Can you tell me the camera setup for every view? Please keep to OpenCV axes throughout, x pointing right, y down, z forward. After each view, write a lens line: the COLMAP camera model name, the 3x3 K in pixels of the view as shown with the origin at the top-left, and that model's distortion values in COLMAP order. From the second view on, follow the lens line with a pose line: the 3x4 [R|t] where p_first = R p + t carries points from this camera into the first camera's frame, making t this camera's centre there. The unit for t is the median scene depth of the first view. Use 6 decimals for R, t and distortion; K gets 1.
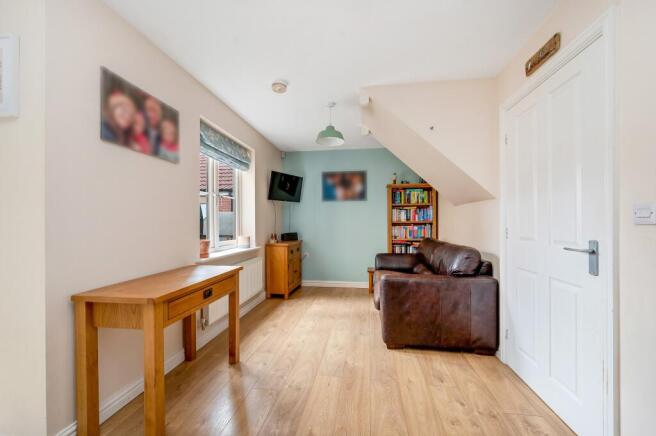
lens RADIAL K [[260.7, 0, 328.0], [0, 260.7, 218.0], [0, 0, 1]] dist [0.000975, 0.000265]
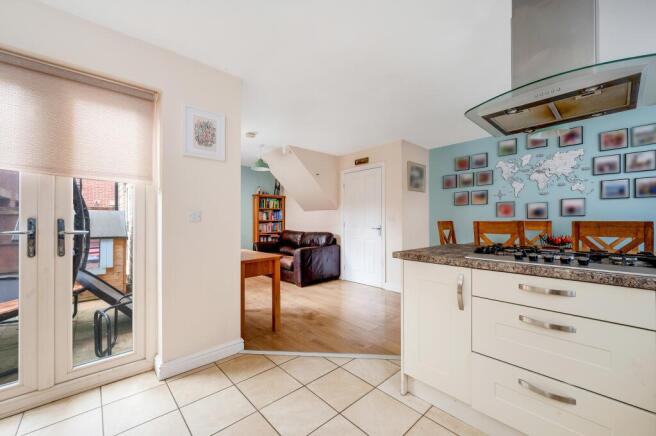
lens RADIAL K [[260.7, 0, 328.0], [0, 260.7, 218.0], [0, 0, 1]] dist [0.000975, 0.000265]
pose [[0.636821, -0.001880, 0.771009, -0.613673], [-0.002657, 0.999986, 0.004633, -0.007361], [-0.771007, -0.004999, 0.636807, -0.198051]]
